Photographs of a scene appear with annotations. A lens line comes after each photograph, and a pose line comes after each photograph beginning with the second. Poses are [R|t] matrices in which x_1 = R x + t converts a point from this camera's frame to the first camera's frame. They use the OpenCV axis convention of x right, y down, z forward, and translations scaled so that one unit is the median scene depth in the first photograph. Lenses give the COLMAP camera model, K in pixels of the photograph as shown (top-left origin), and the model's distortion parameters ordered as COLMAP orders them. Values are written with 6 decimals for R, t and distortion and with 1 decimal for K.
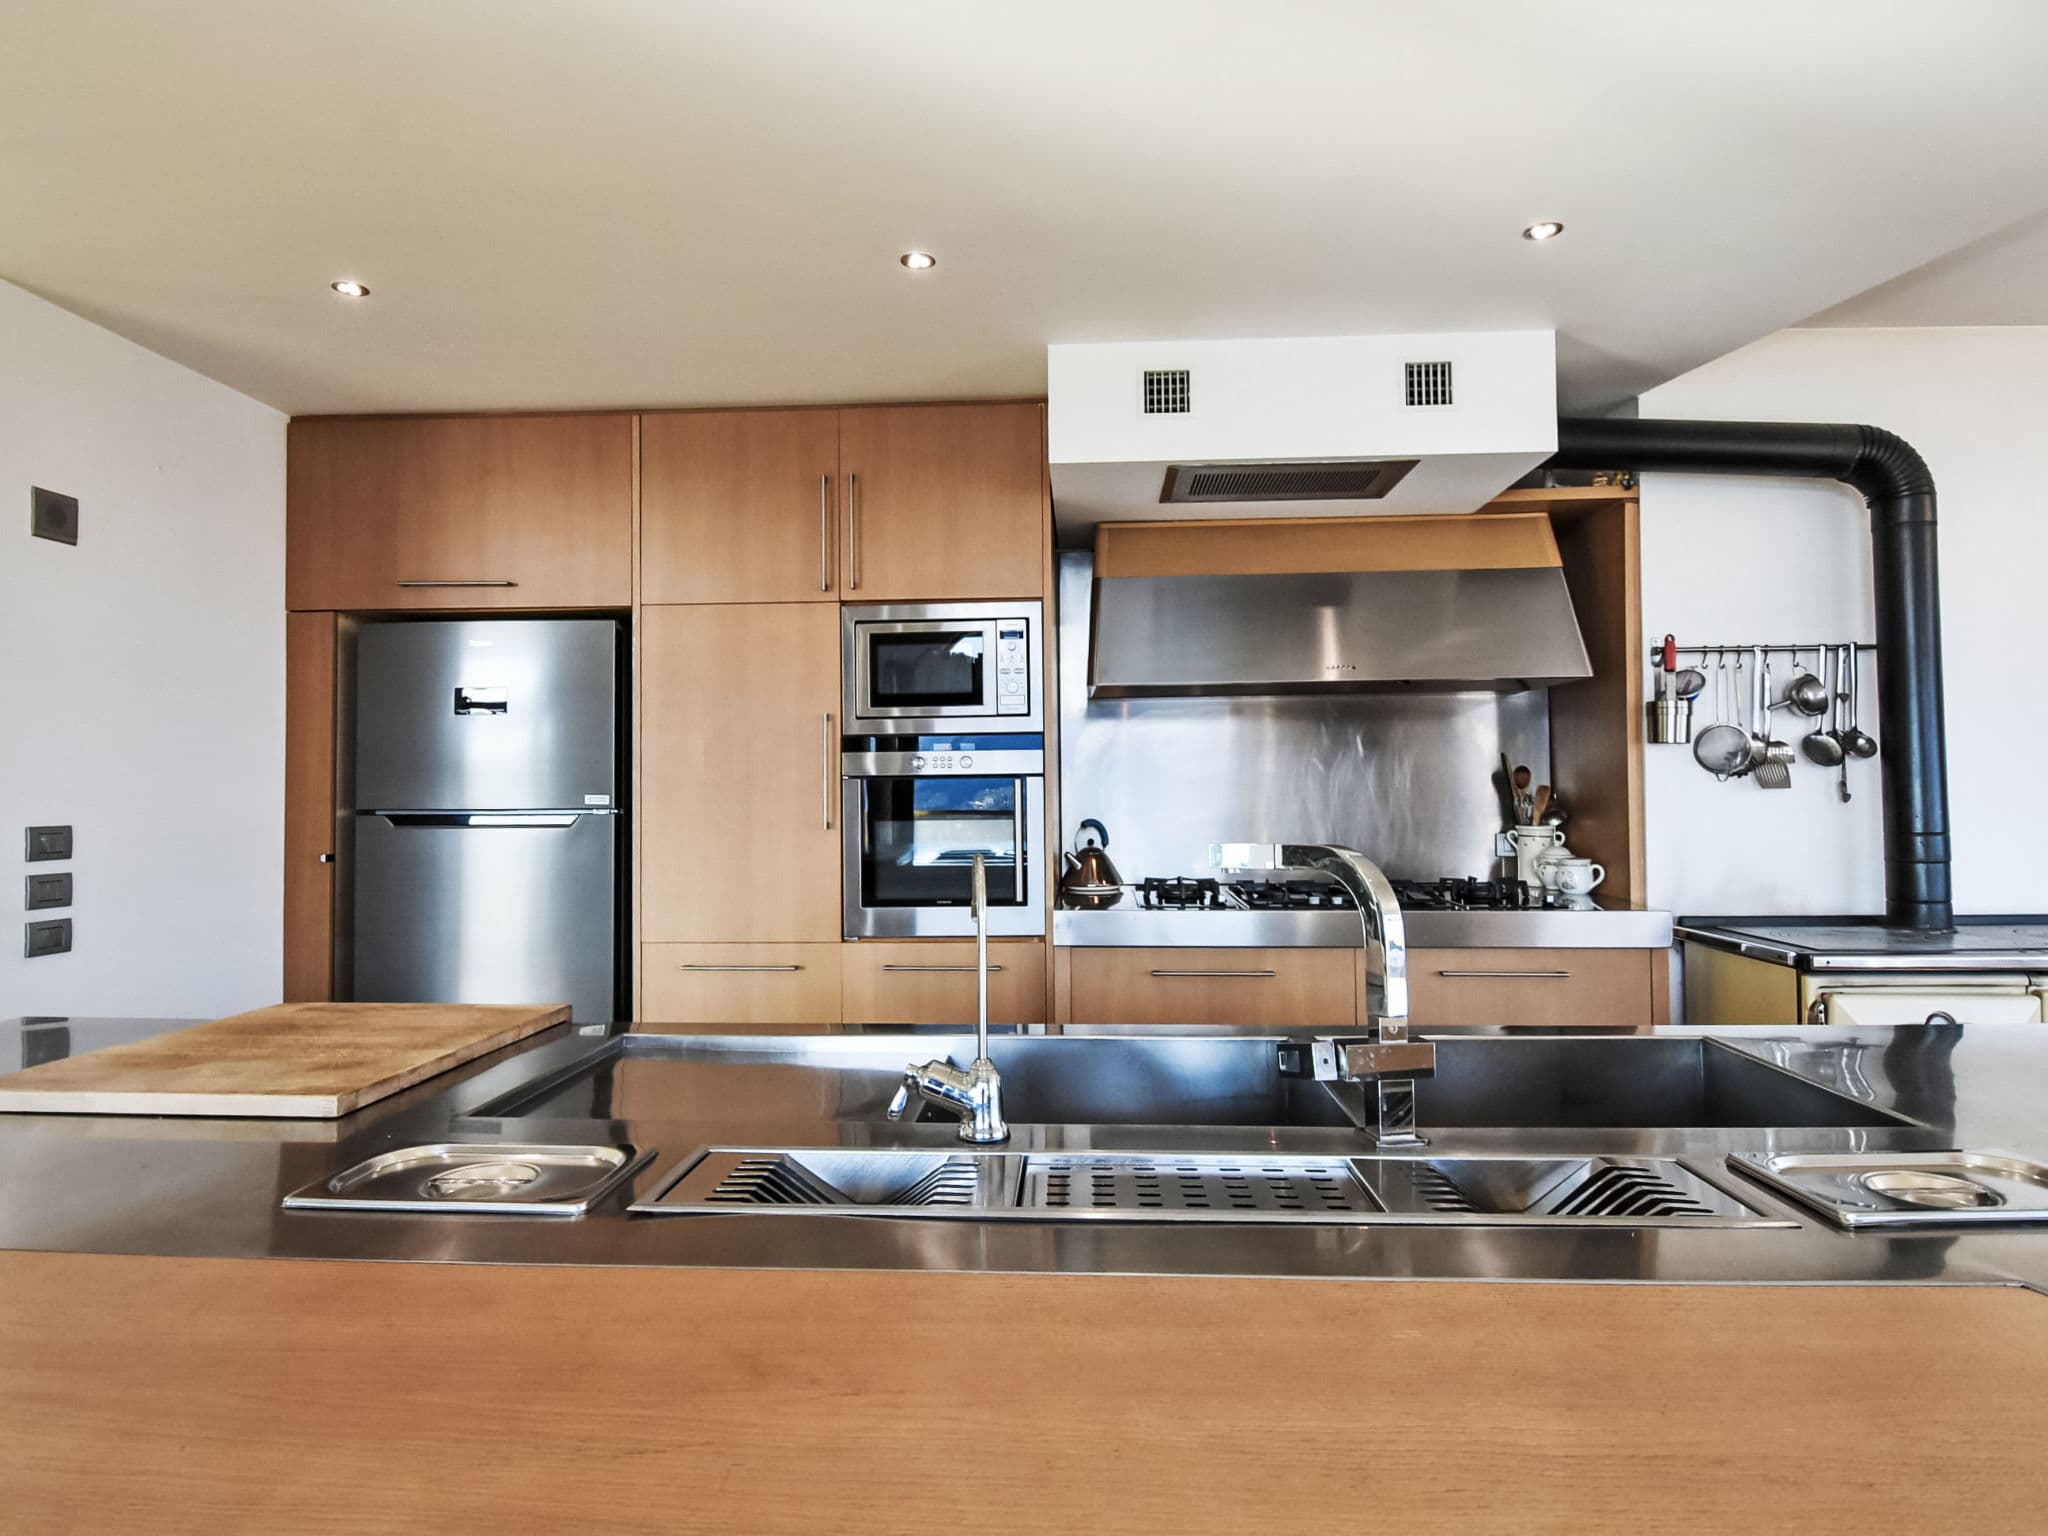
lens RADIAL K [[1135.3, 0, 1024.0], [0, 1135.3, 768.0], [0, 0, 1]] dist [-0.001630, -0.001223]
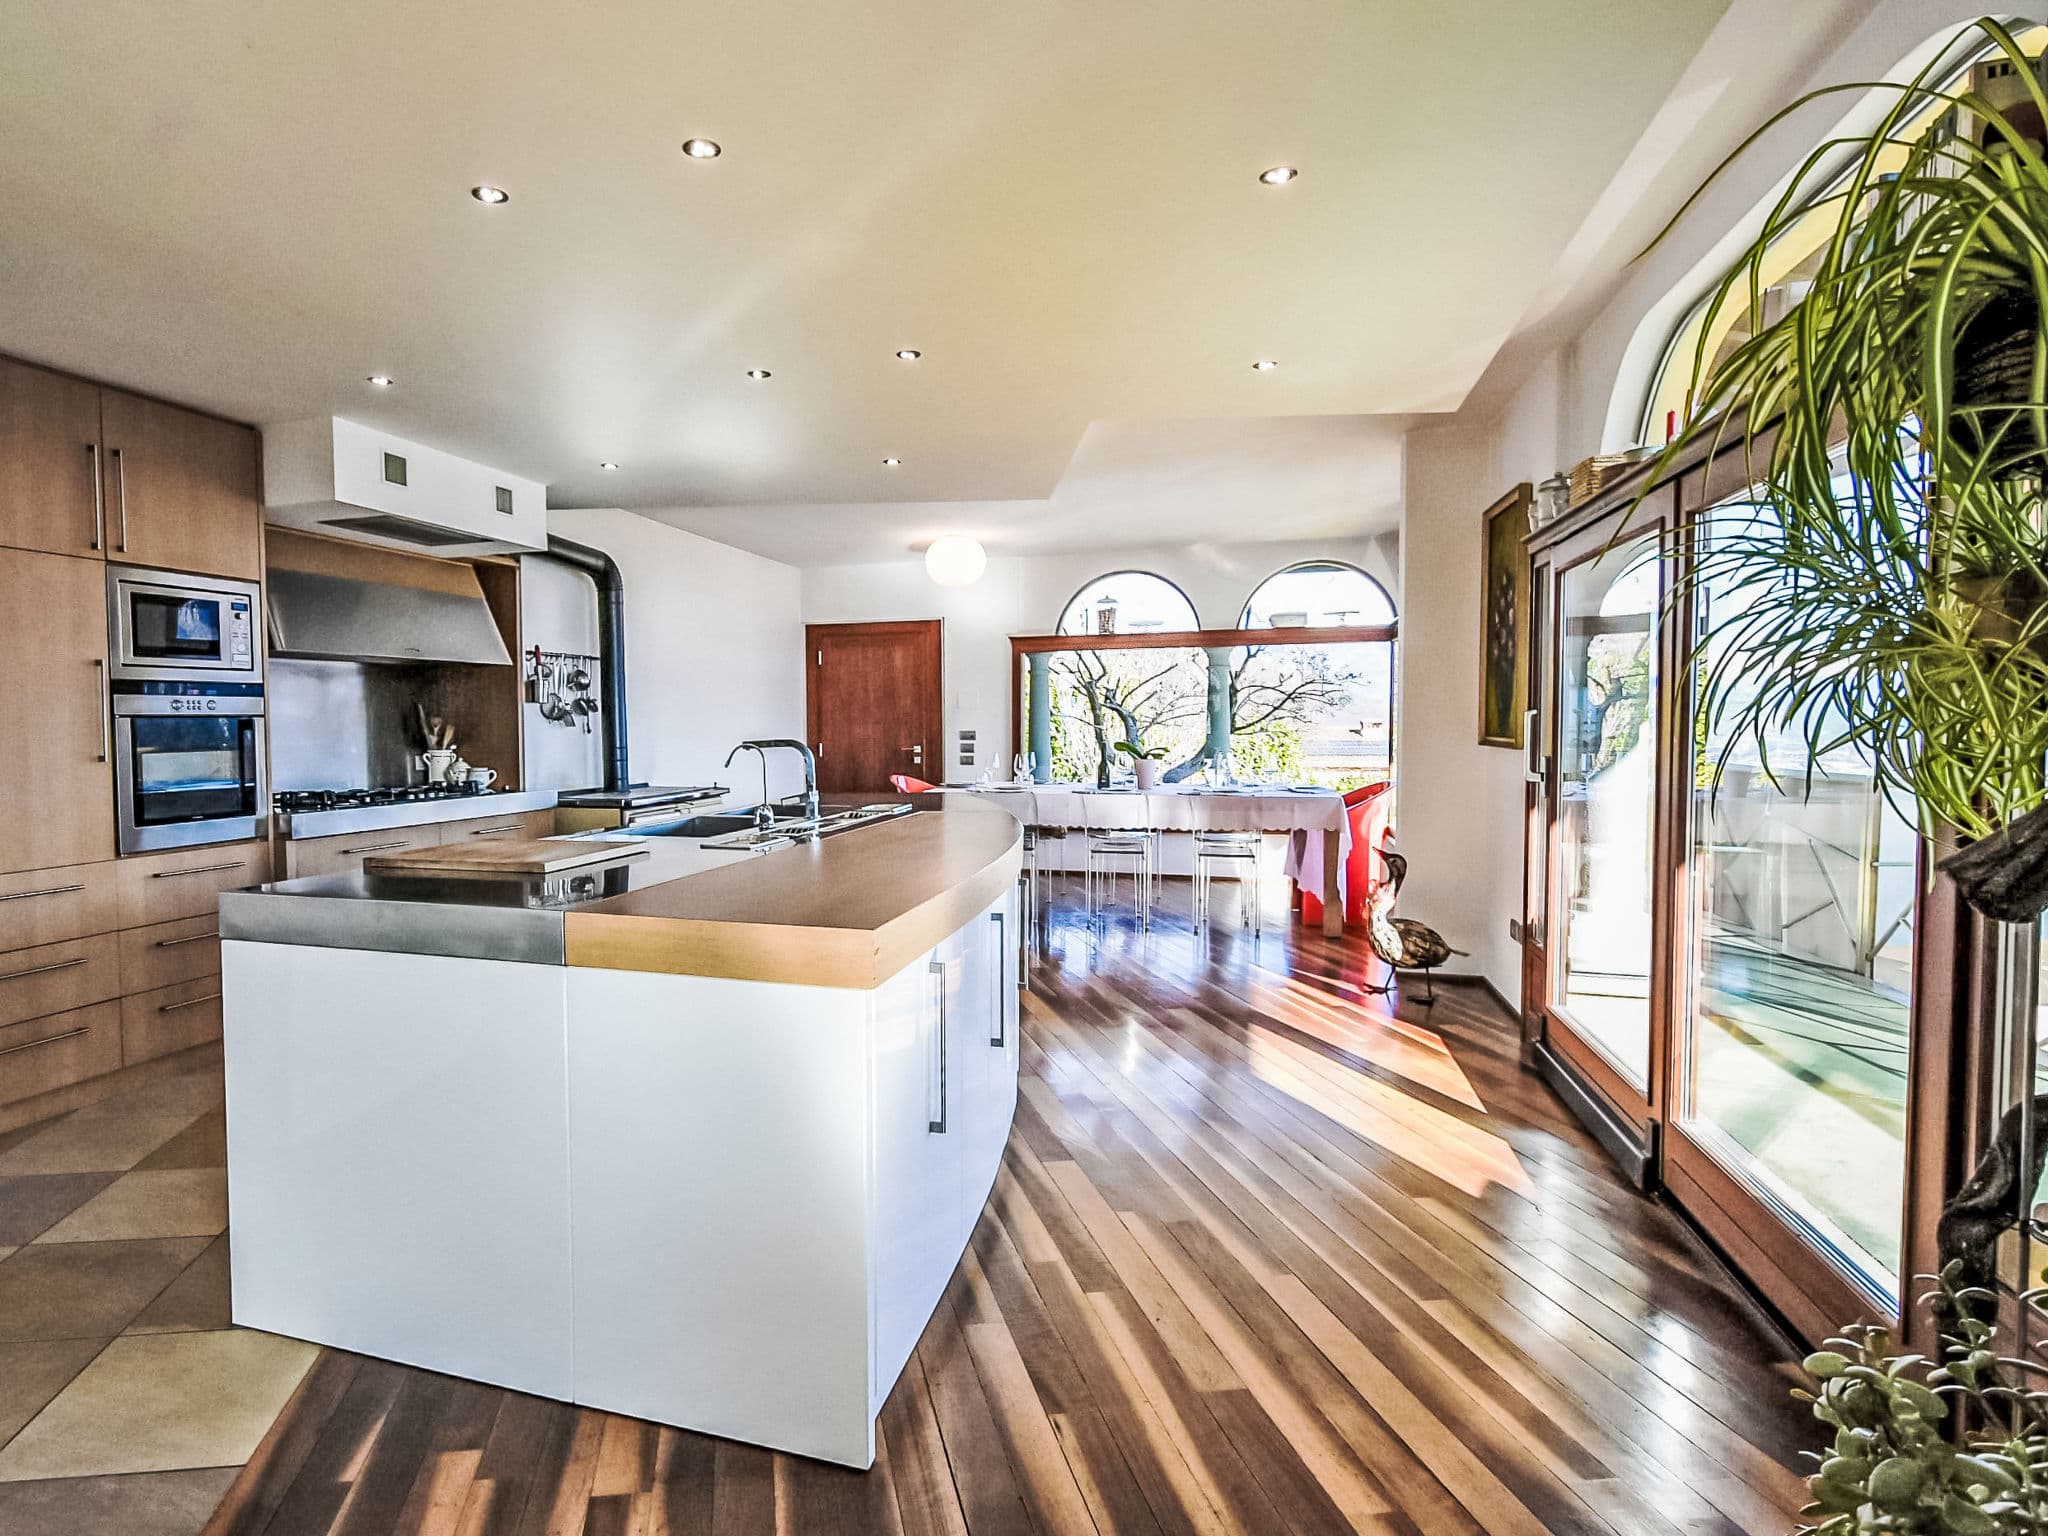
lens RADIAL K [[1070.8, 0, 854.1], [0, 1070.8, 767.5], [0, 0, 1]] dist [0.000942, -0.000078]
pose [[0.296405, -0.035374, 0.954407, -0.975118], [-0.013992, 0.999046, 0.041374, 0.004780], [-0.954960, -0.025618, 0.295627, -0.034081]]
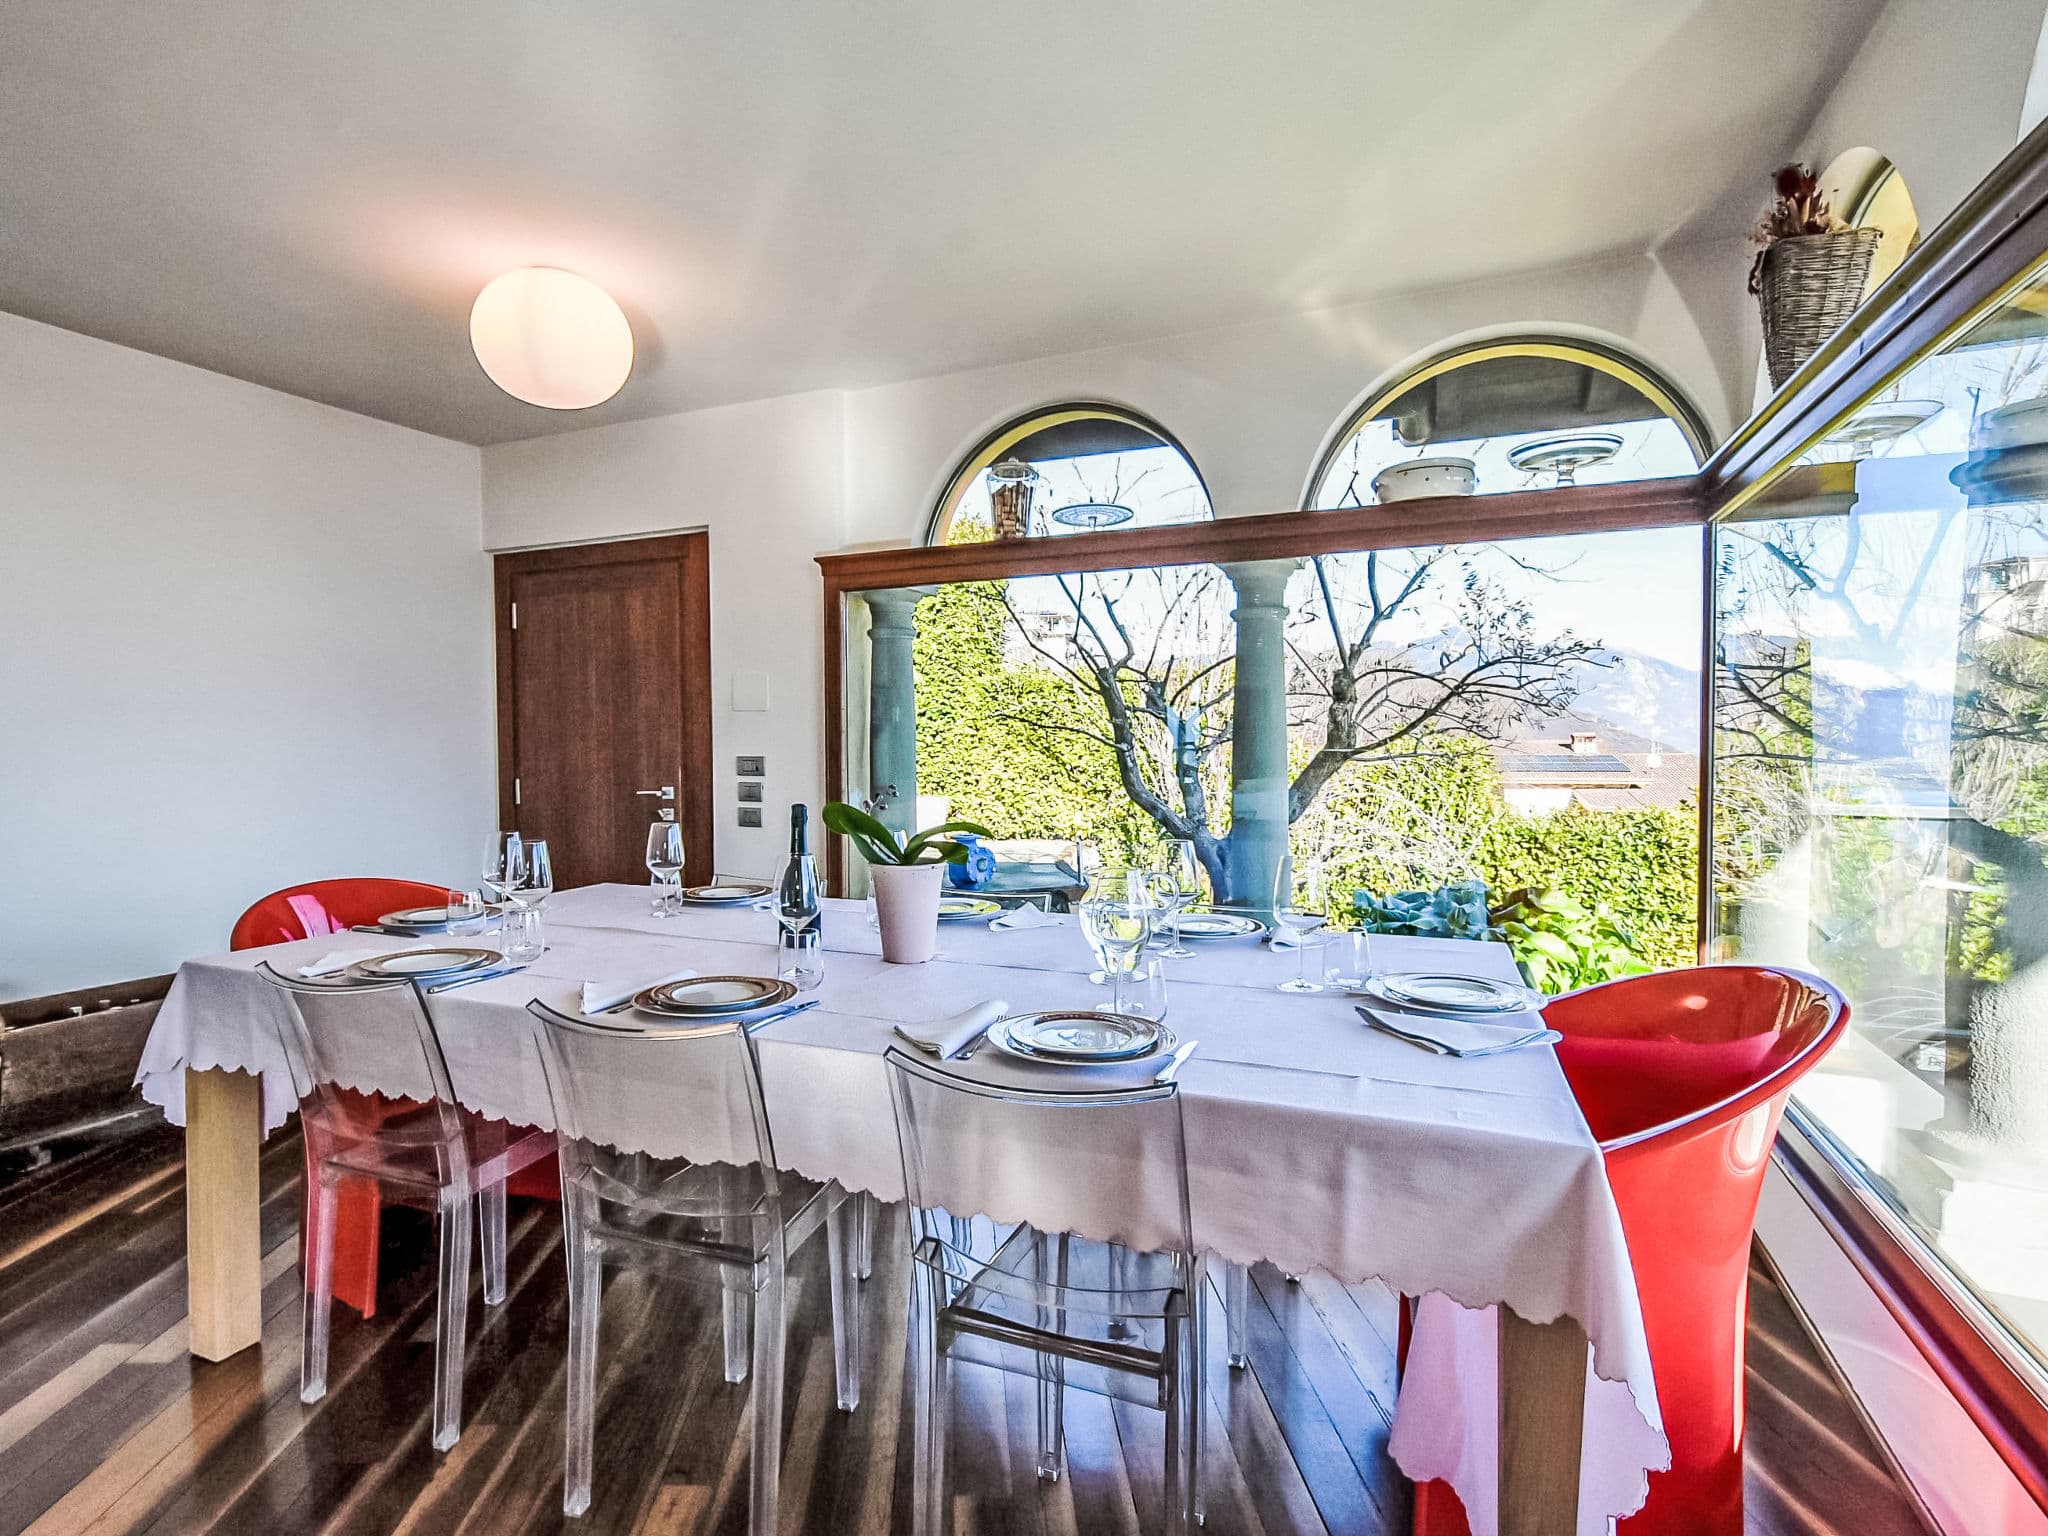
lens RADIAL K [[1018.4, 0, 970.3], [0, 1018.4, 765.7], [0, 0, 1]] dist [-0.003623, -0.000896]
pose [[0.381292, -0.021416, 0.924207, 0.677590], [-0.014231, 0.999477, 0.029032, -0.008945], [-0.924345, -0.024222, 0.380788, -0.230282]]
